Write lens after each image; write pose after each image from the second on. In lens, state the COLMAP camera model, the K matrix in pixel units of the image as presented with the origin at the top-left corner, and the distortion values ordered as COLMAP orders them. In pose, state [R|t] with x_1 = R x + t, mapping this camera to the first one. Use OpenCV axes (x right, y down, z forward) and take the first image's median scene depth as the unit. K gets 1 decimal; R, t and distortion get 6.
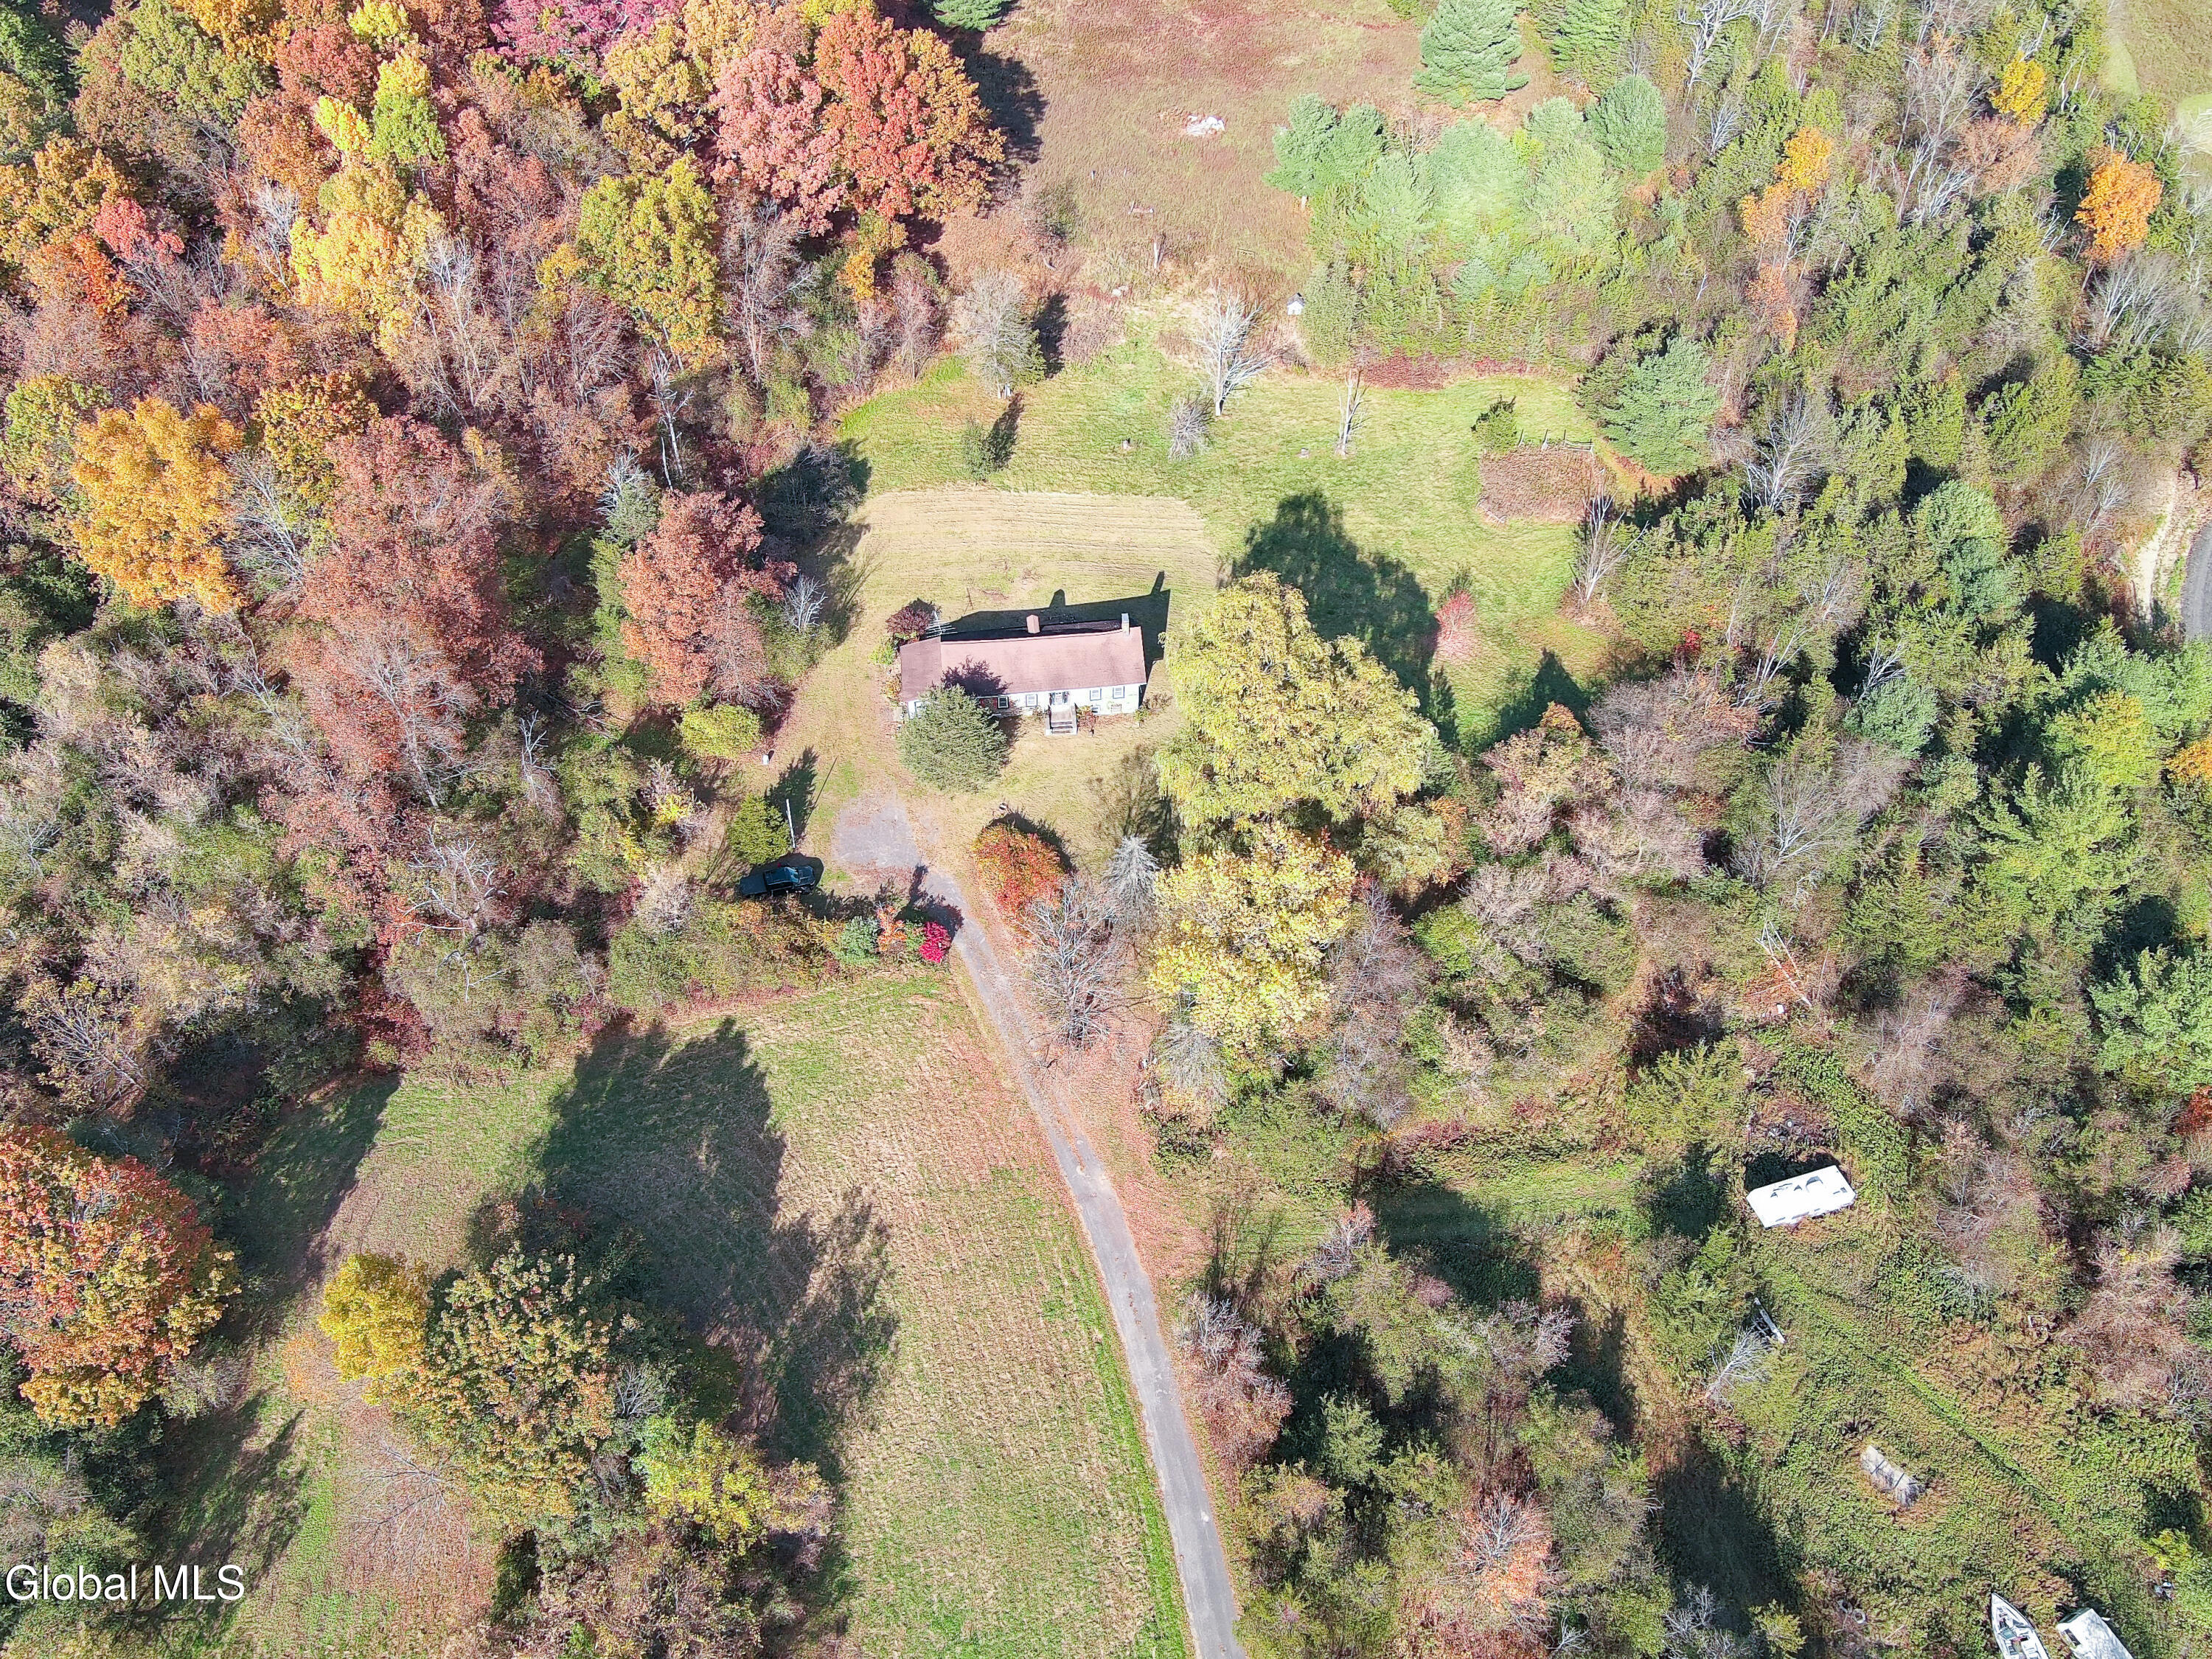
lens RADIAL K [[1826.3, 0, 1104.2], [0, 1826.3, 817.3], [0, 0, 1]] dist [-0.003148, -0.008258]
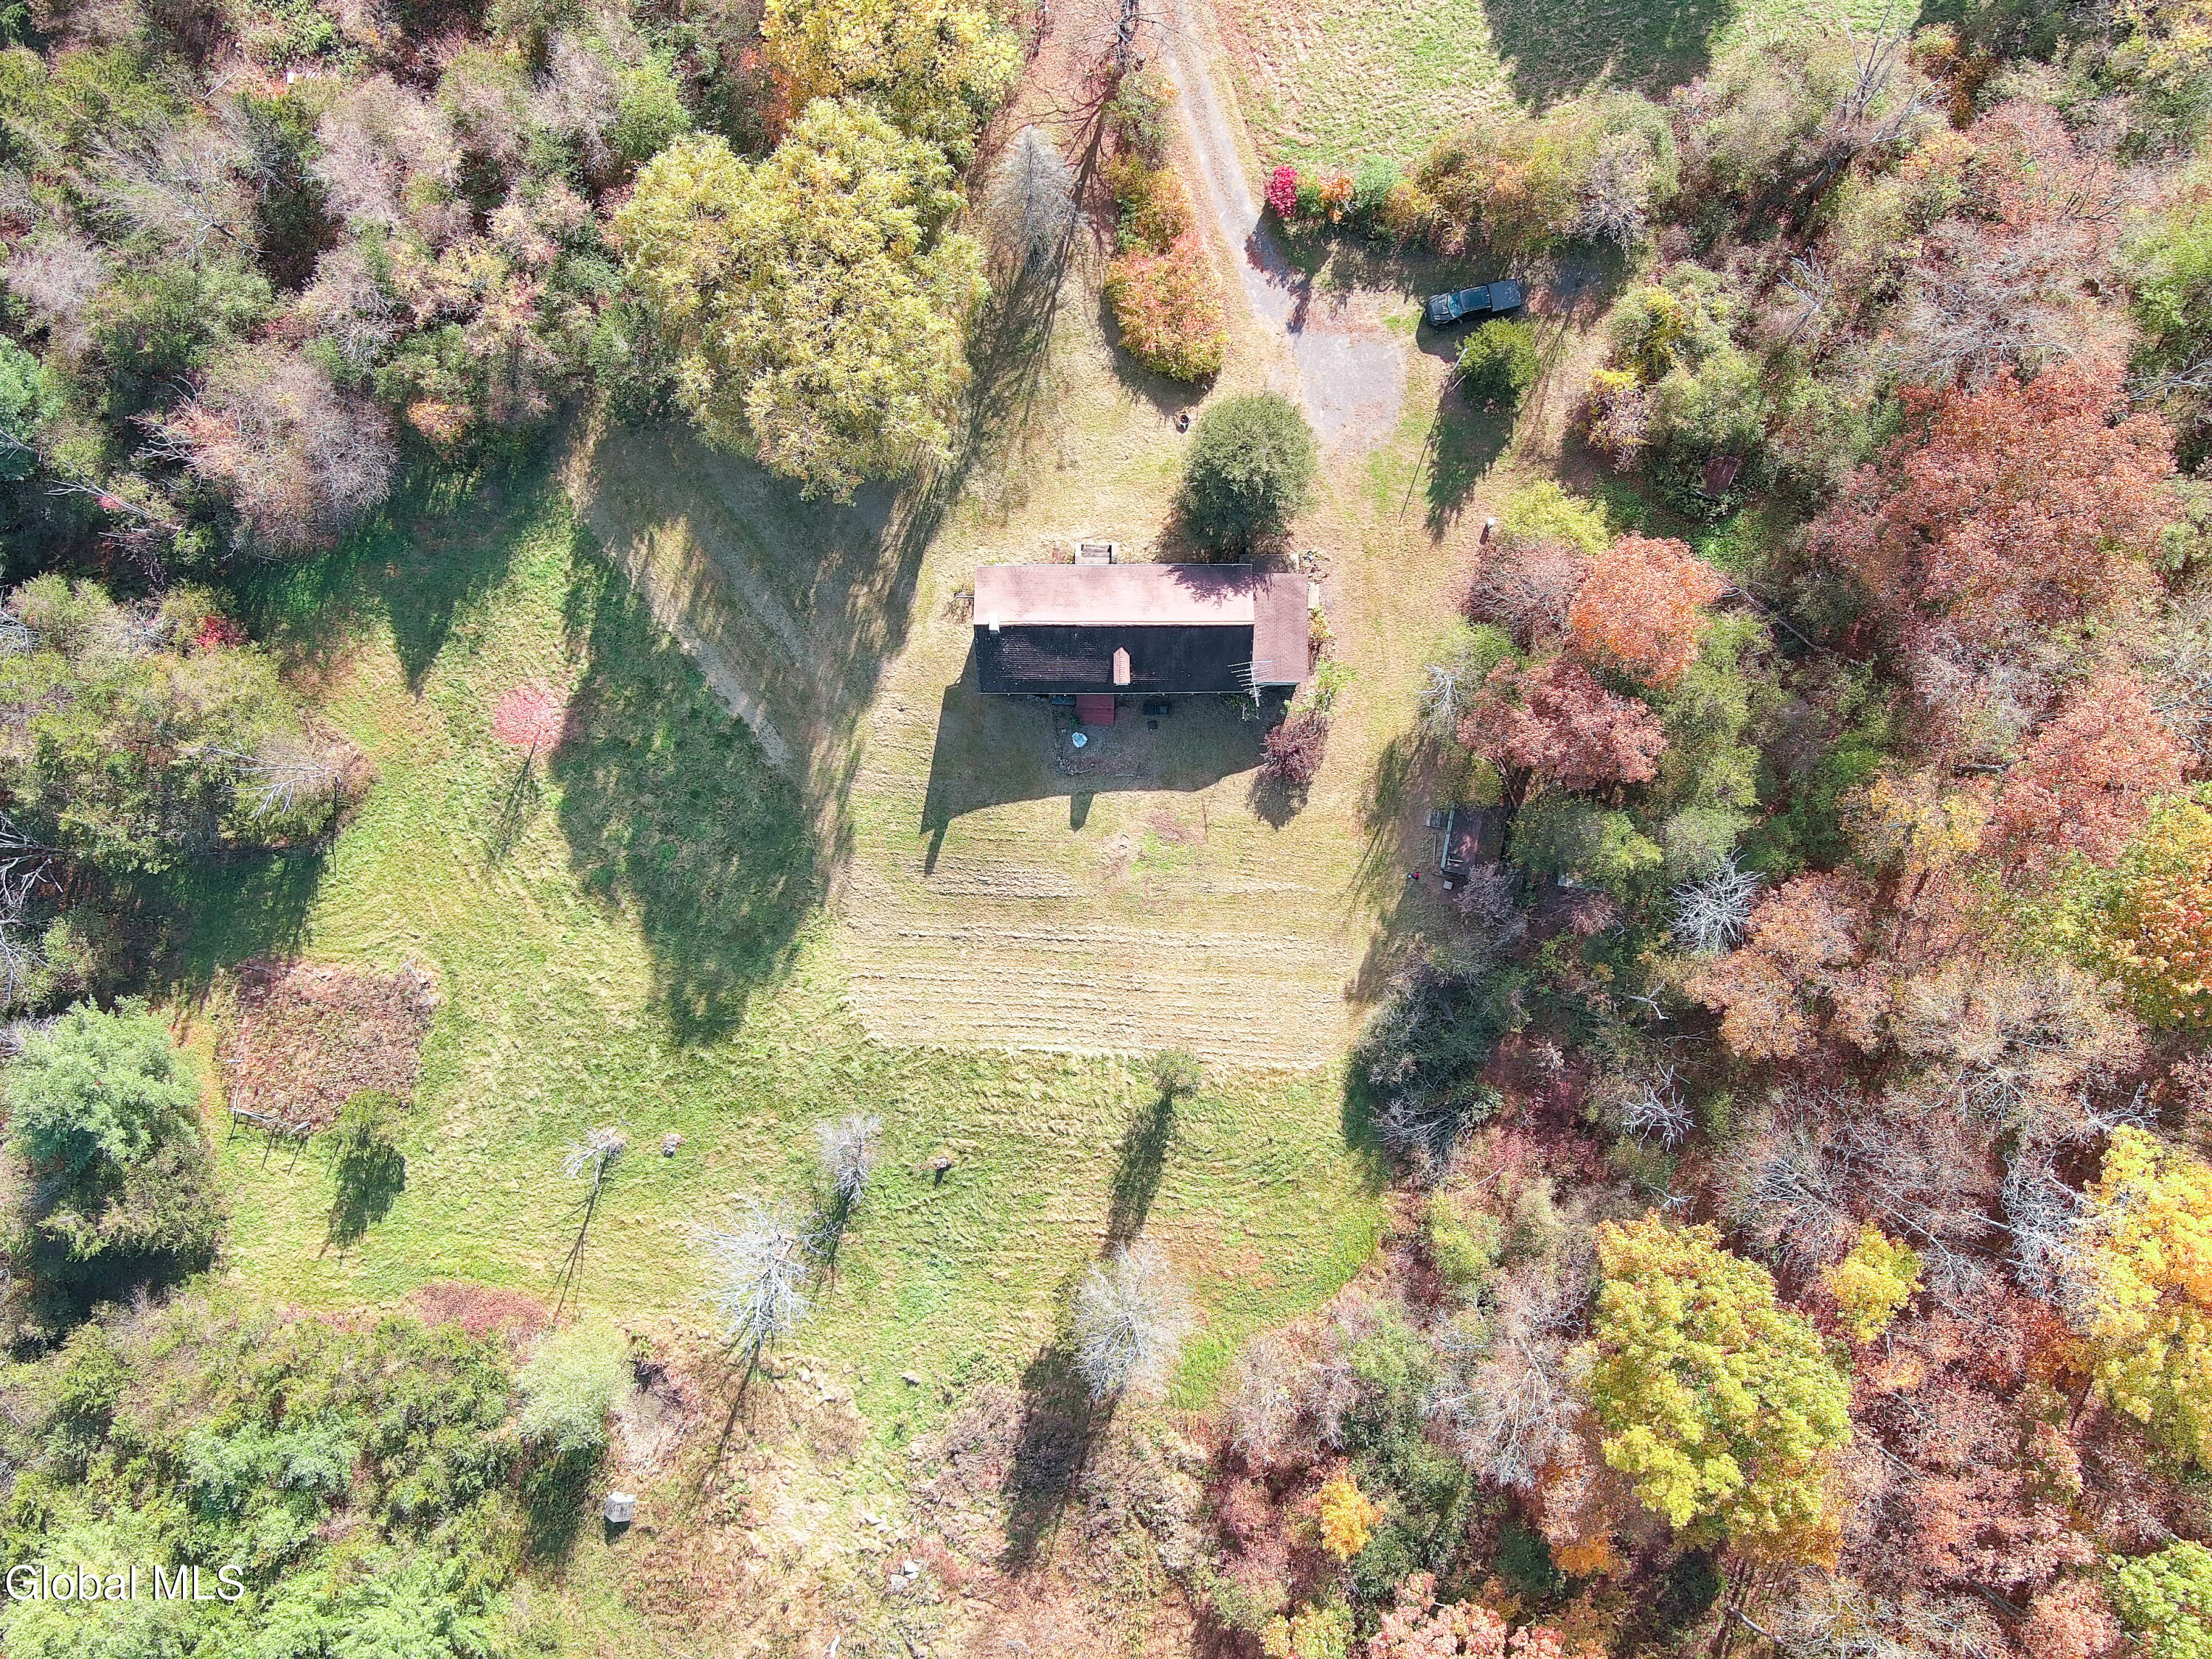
lens RADIAL K [[1812.6, 0, 1100.5], [0, 1812.6, 825.3], [0, 0, 1]] dist [0.002195, -0.019806]
pose [[-0.994685, -0.102266, 0.011956, -0.049636], [0.086995, -0.772642, 0.628852, -0.662214], [-0.055072, 0.626550, 0.777433, 0.544164]]
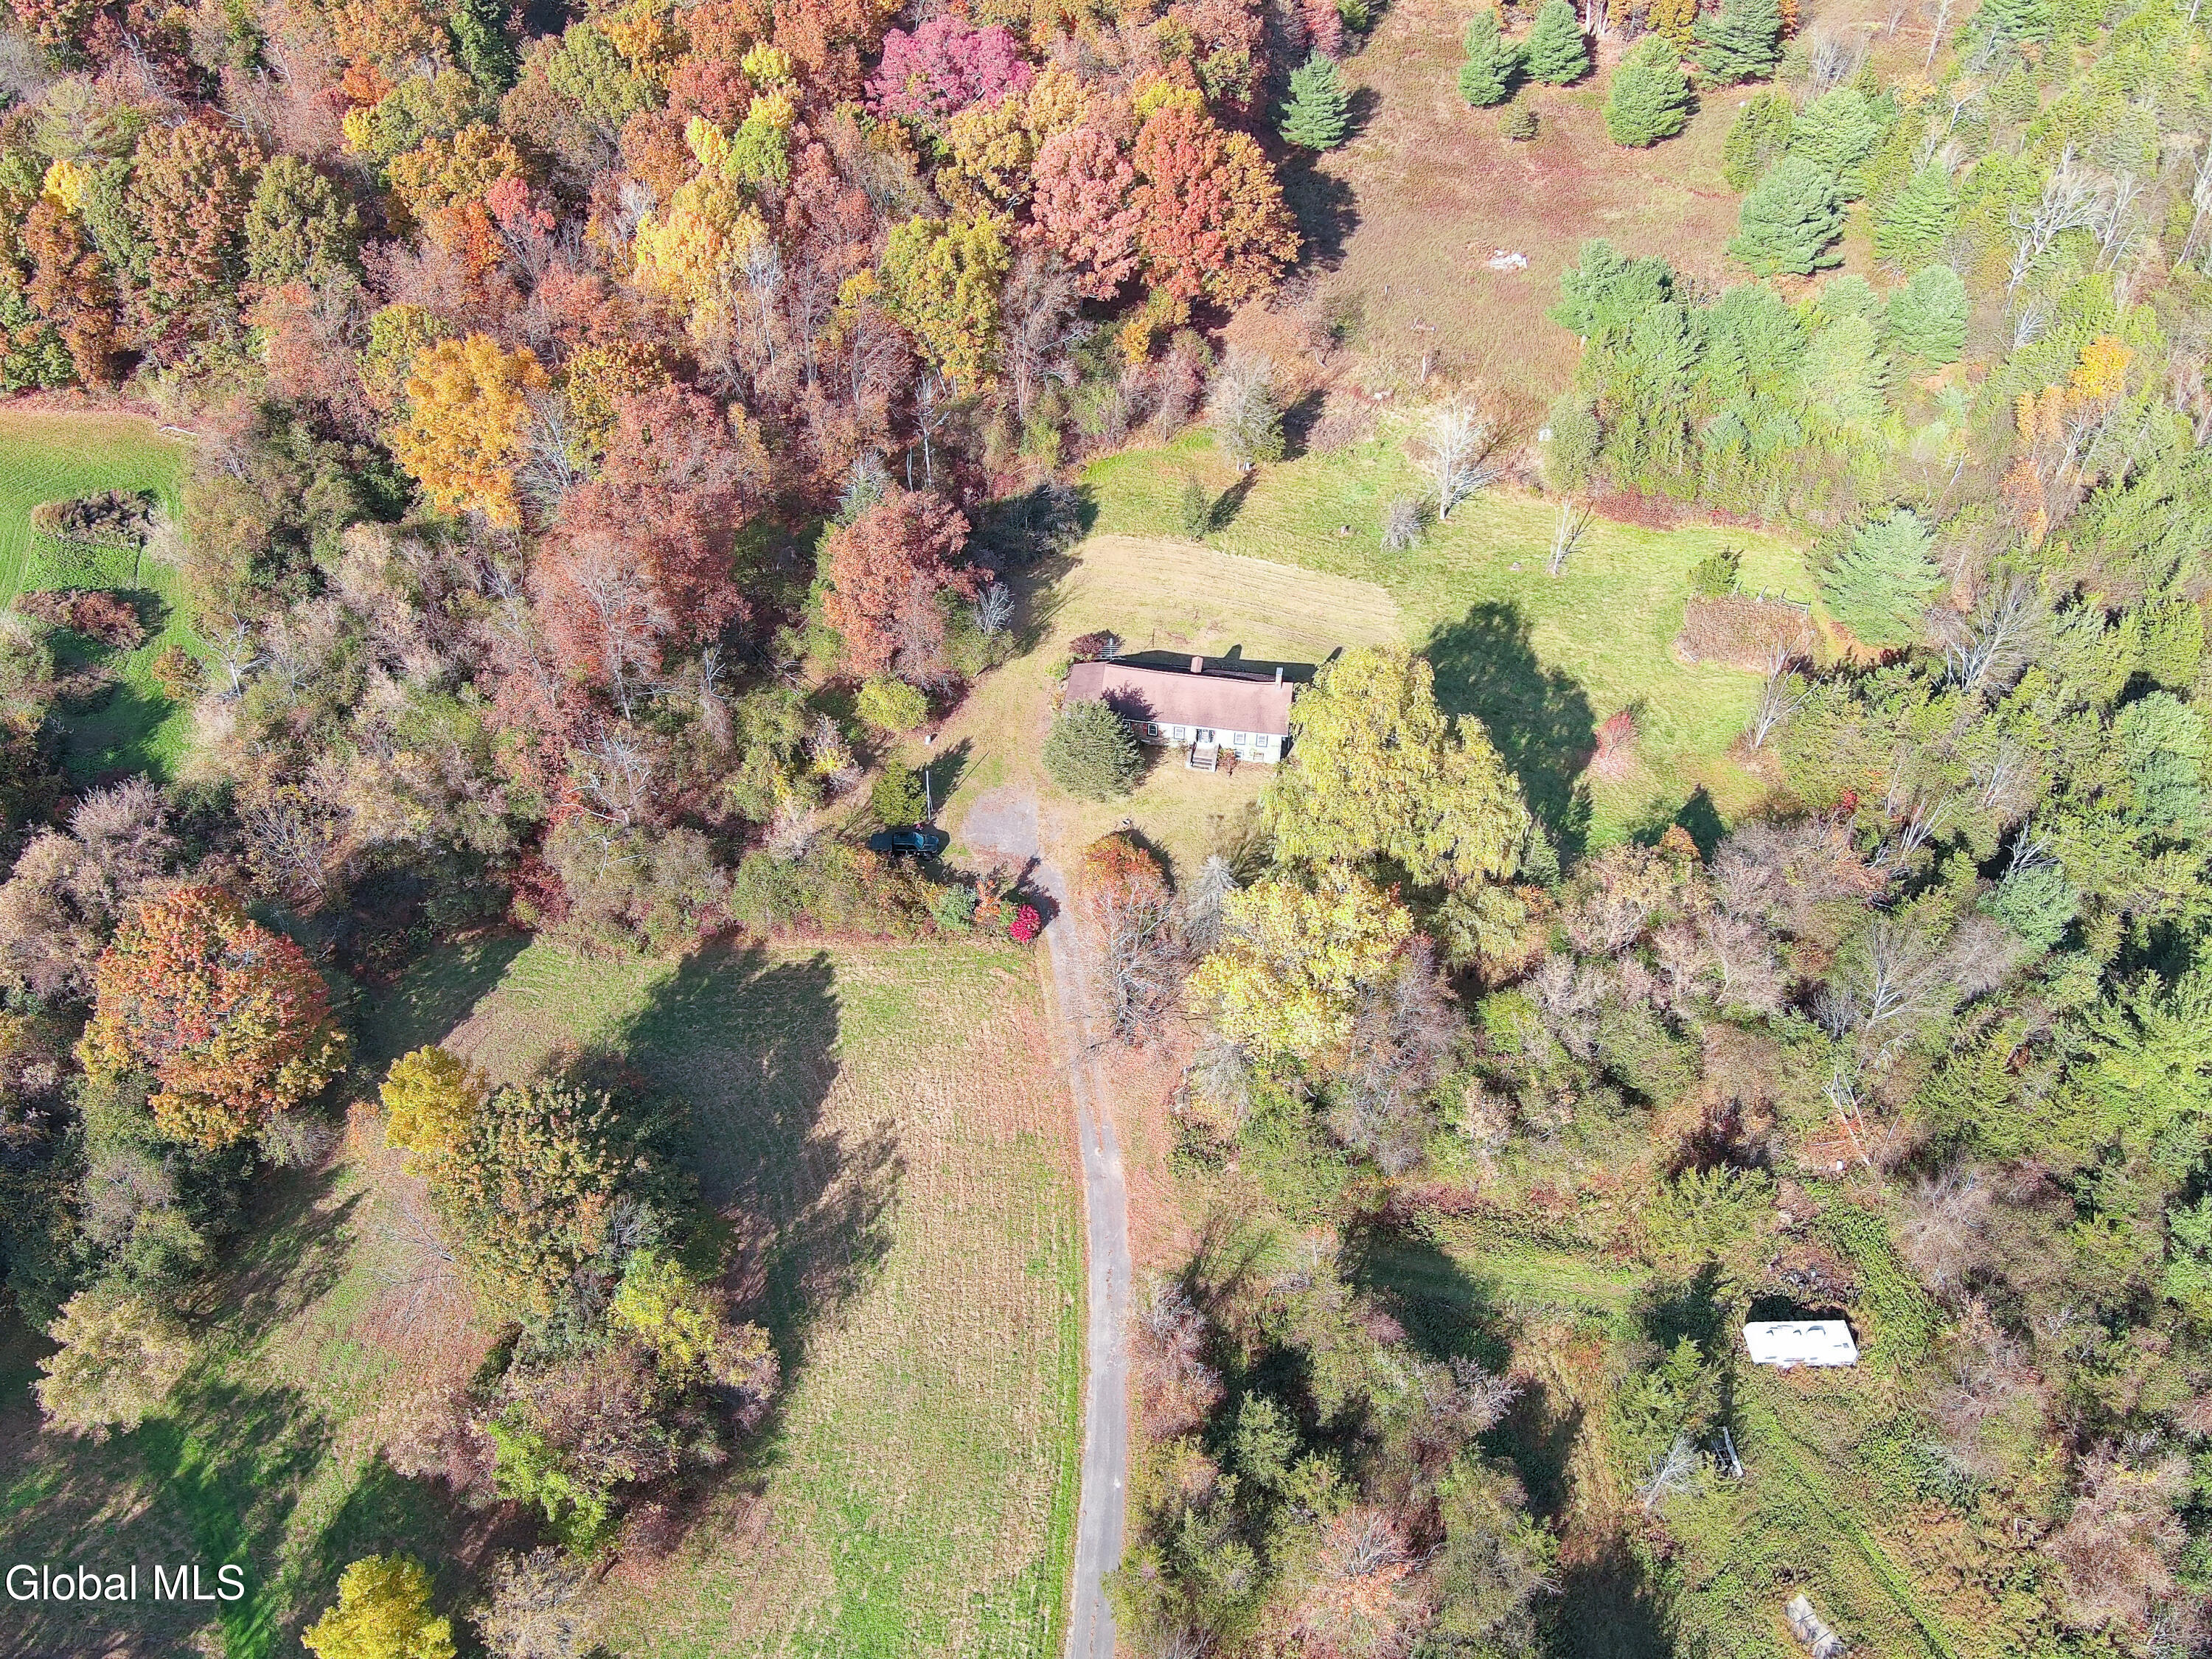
lens RADIAL K [[1826.3, 0, 1104.2], [0, 1826.3, 817.3], [0, 0, 1]] dist [-0.003148, -0.008258]
pose [[0.963836, 0.188705, -0.188176, 0.140115], [-0.202521, 0.977621, -0.056946, 0.058439], [0.173218, 0.092996, 0.980483, -0.048677]]
